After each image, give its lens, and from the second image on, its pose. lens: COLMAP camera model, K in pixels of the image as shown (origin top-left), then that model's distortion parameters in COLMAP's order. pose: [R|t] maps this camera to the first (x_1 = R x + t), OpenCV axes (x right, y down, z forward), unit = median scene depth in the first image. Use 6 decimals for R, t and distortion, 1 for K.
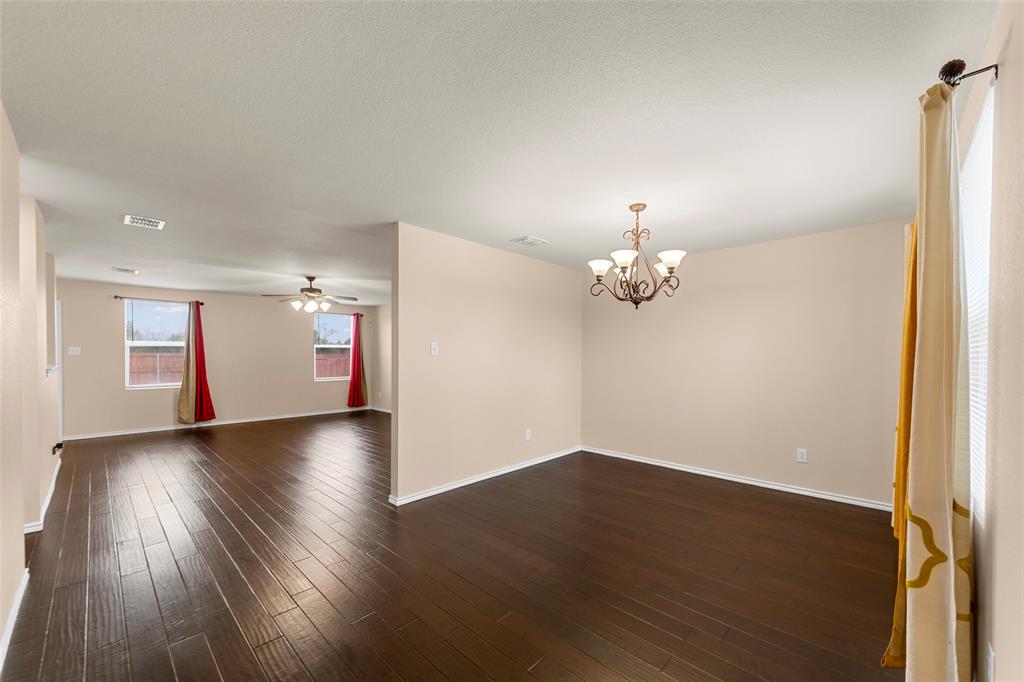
lens RADIAL K [[395.5, 0, 516.7], [0, 395.5, 352.1], [0, 0, 1]] dist [0.000061, -0.005504]
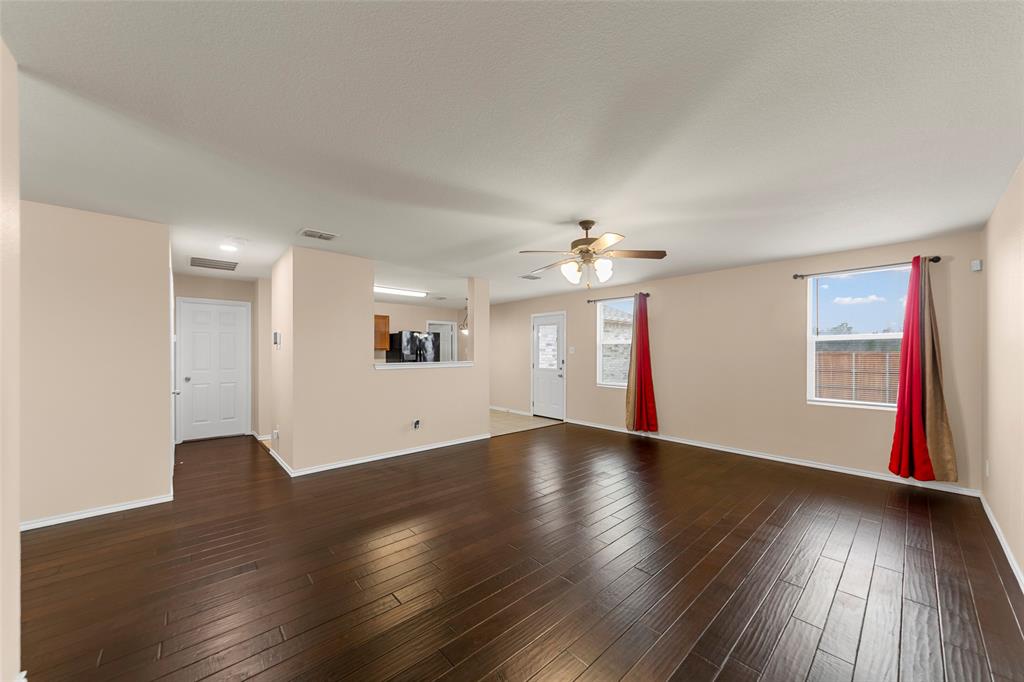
lens RADIAL K [[368.7, 0, 510.6], [0, 368.7, 351.2], [0, 0, 1]] dist [0.000305, 0.000275]
pose [[-0.076727, -0.003180, -0.997047, 0.028190], [0.005269, 0.999980, -0.003595, 0.002515], [0.997038, -0.005529, -0.076709, 0.788047]]
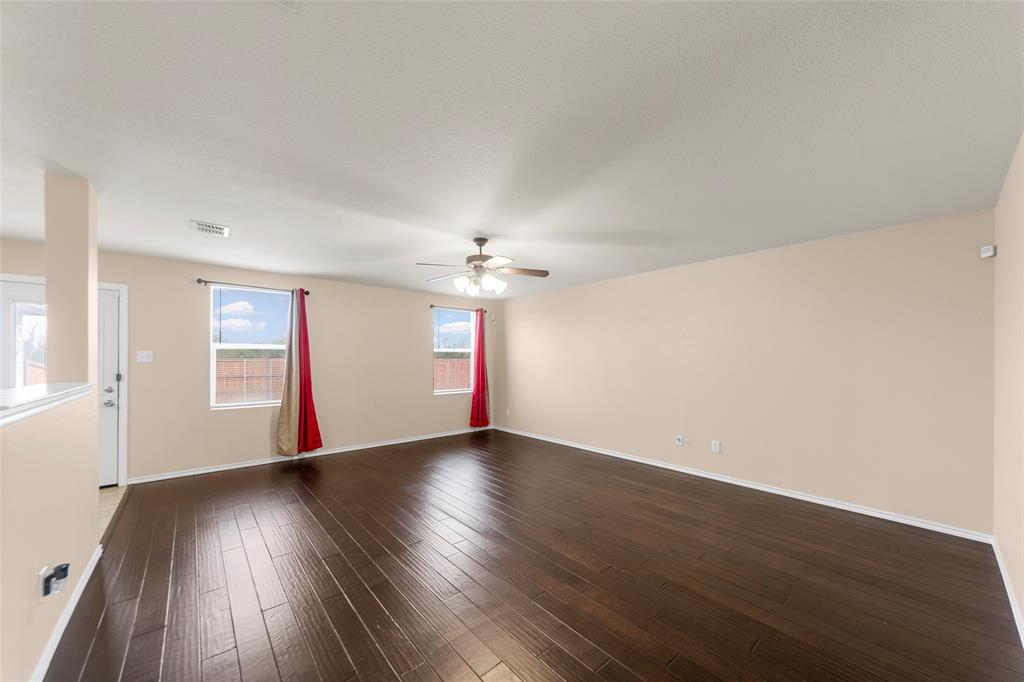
lens RADIAL K [[368.7, 0, 510.6], [0, 368.7, 351.2], [0, 0, 1]] dist [0.000305, 0.000275]
pose [[0.994366, -0.003602, -0.105939, -0.349100], [0.001833, 0.999857, -0.016790, -0.000224], [0.105984, 0.016501, 0.994231, 0.357429]]
